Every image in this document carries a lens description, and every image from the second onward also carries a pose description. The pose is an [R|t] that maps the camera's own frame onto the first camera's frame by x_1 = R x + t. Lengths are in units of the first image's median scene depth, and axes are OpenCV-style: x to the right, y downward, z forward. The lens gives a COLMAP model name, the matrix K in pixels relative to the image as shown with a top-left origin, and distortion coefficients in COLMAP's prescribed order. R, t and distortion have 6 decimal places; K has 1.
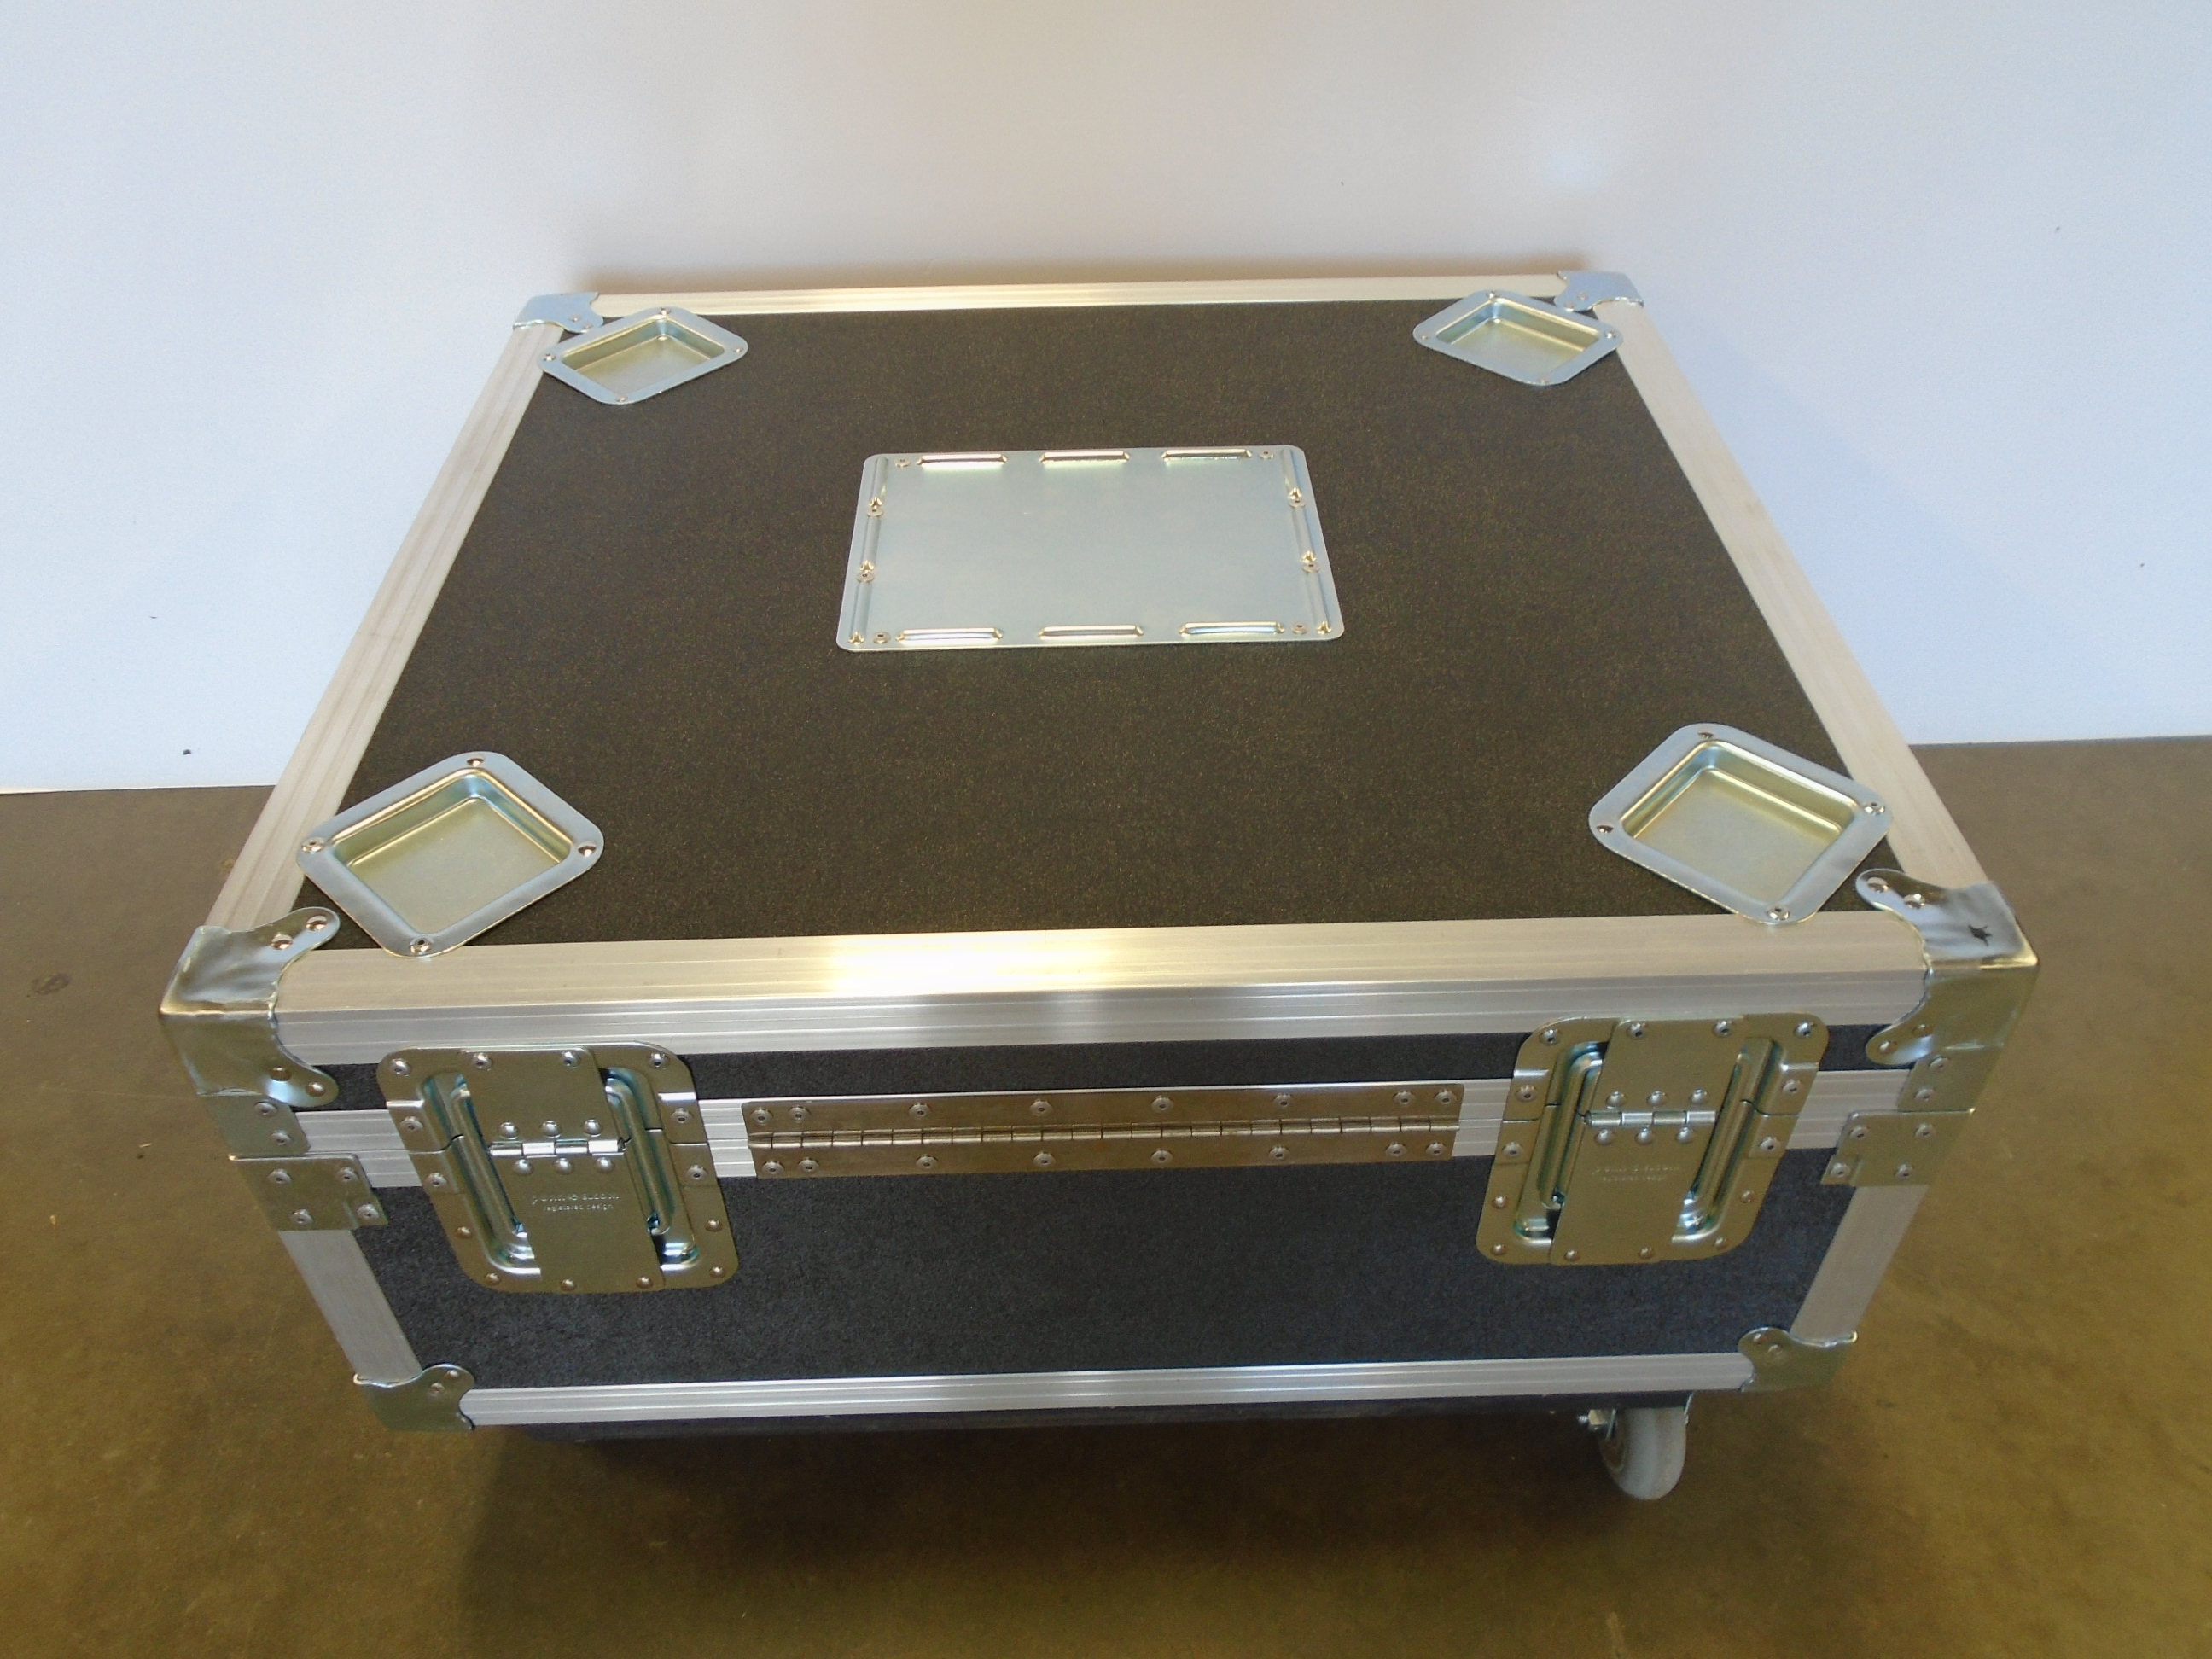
lens RADIAL K [[1717.6, 0, 1095.2], [0, 1717.6, 818.9], [0, 0, 1]] dist [-0.013989, 0.007877]
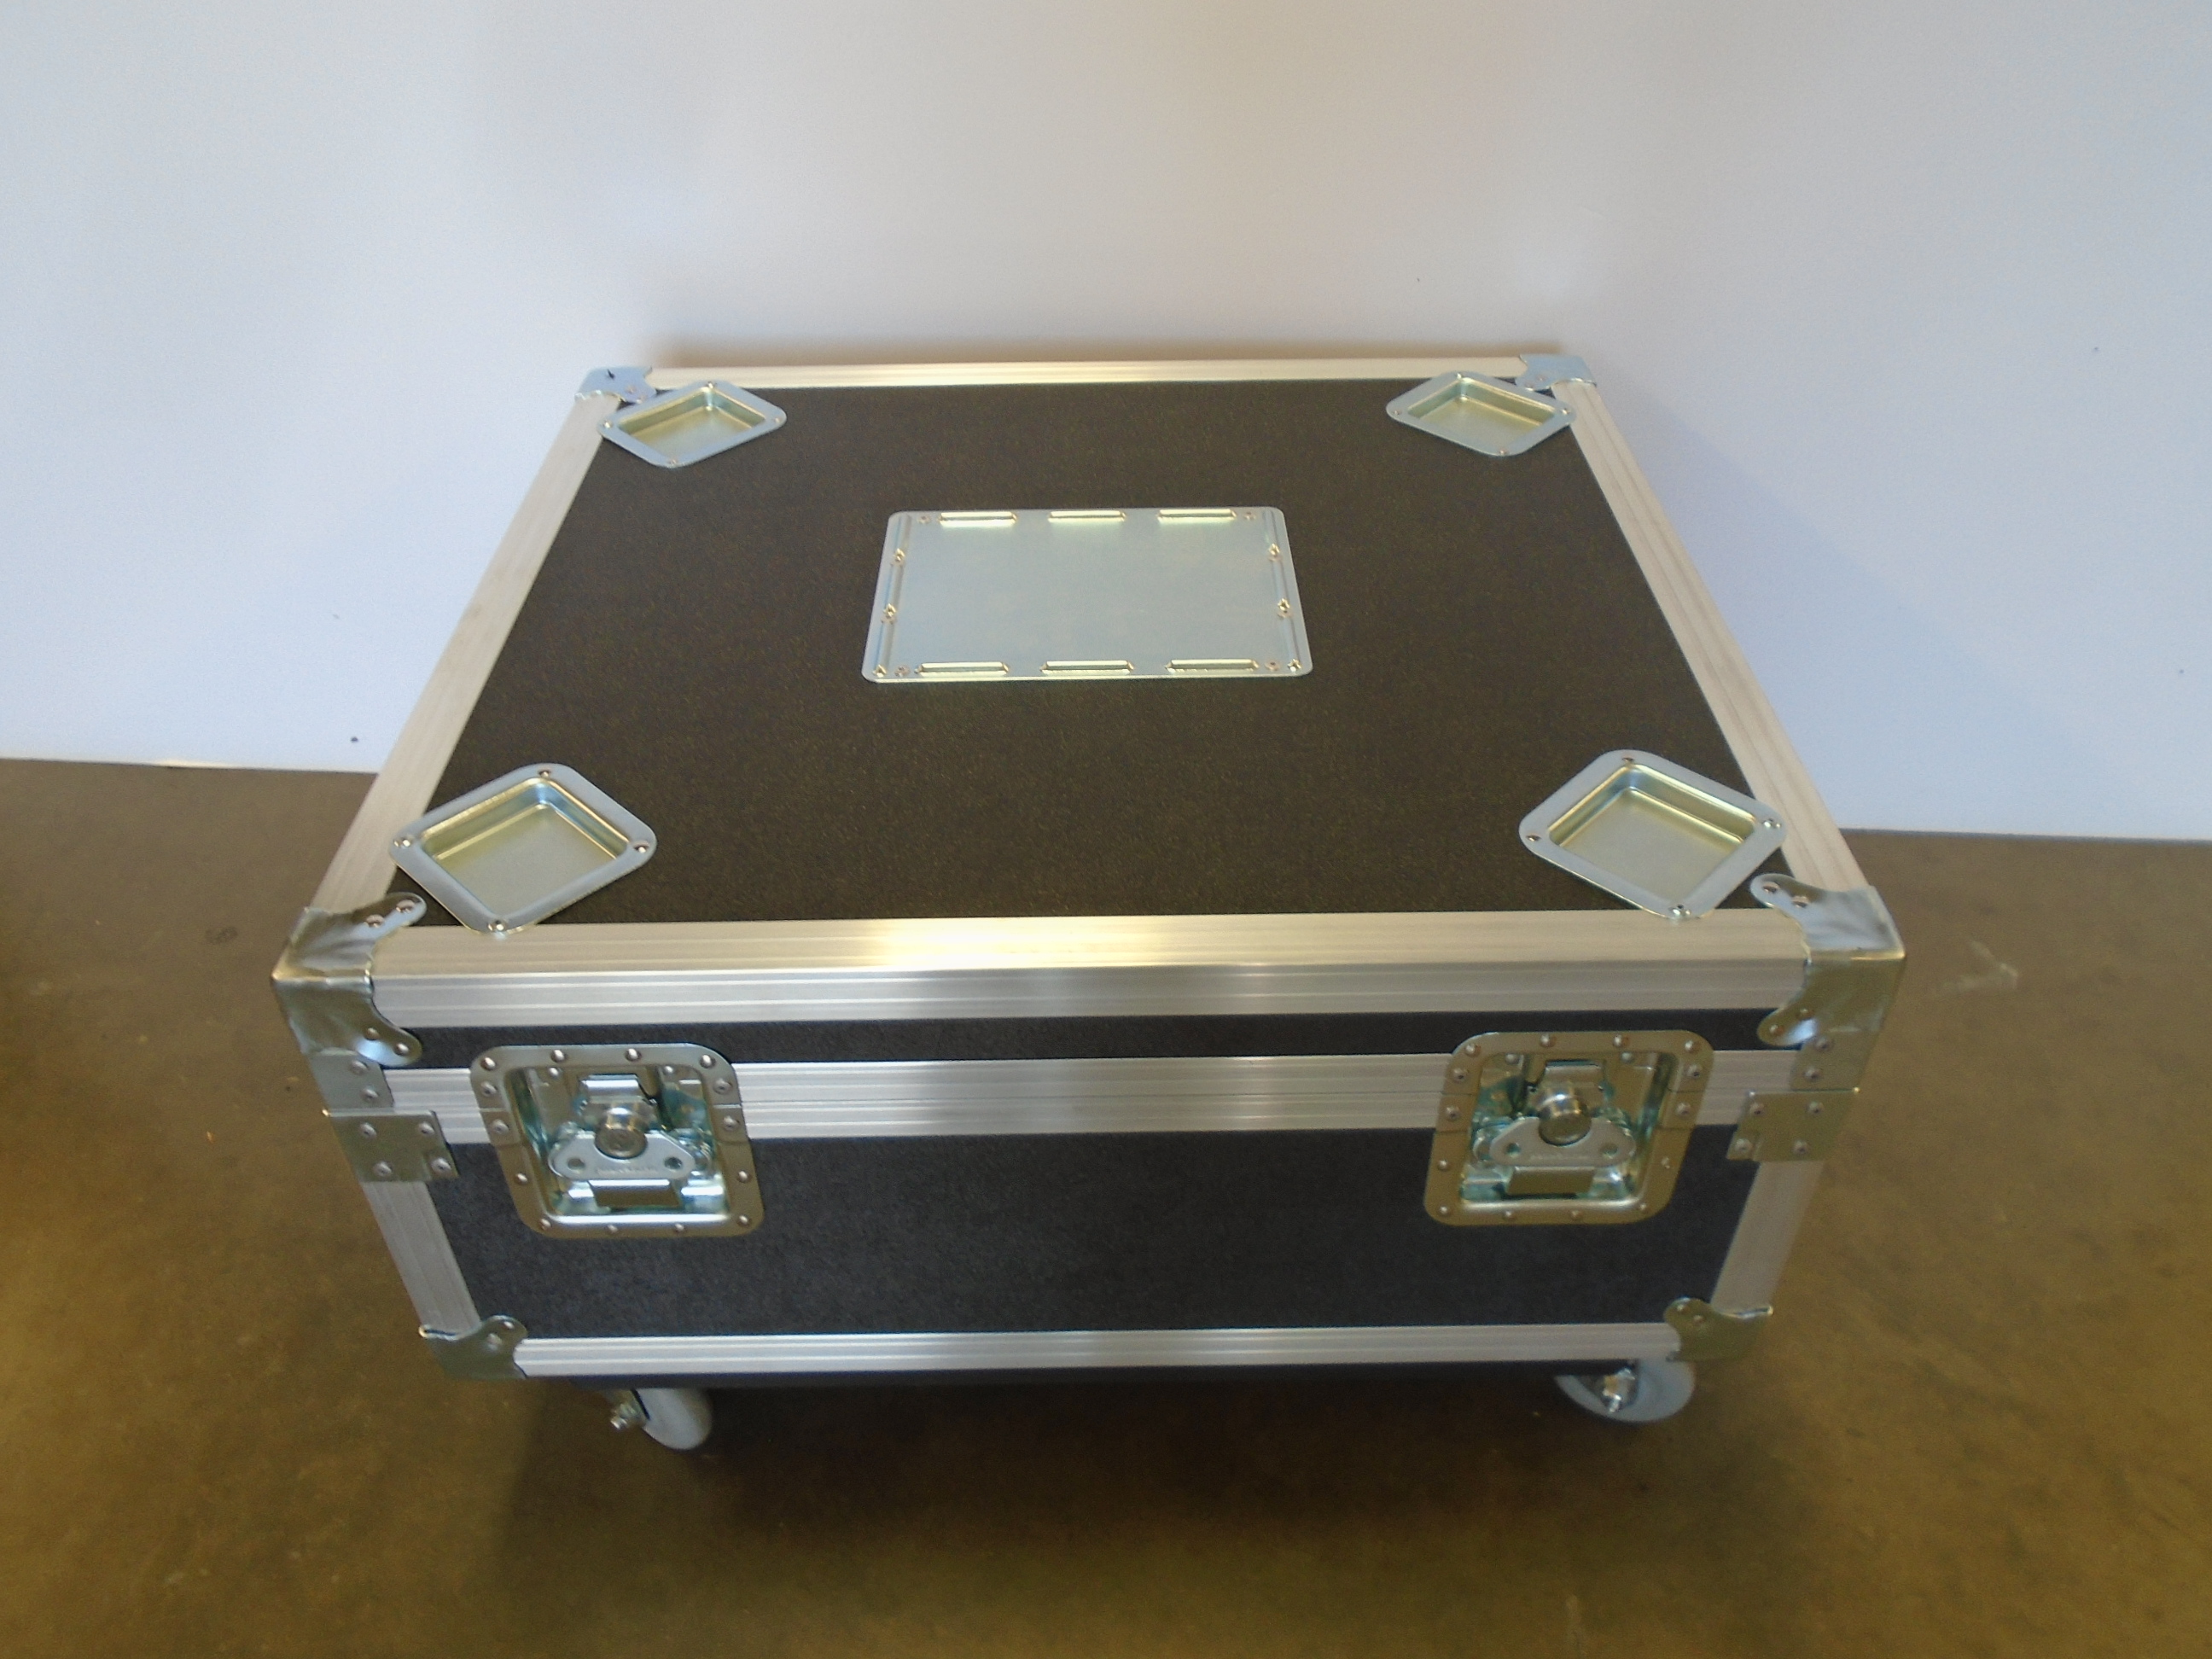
lens RADIAL K [[1692.9, 0, 1095.8], [0, 1692.9, 835.9], [0, 0, 1]] dist [-0.025379, -0.006496]
pose [[0.999868, 0.011438, -0.011530, 0.018693], [-0.011797, 0.999431, -0.031599, 0.040153], [0.011162, 0.031731, 0.999434, -0.114113]]
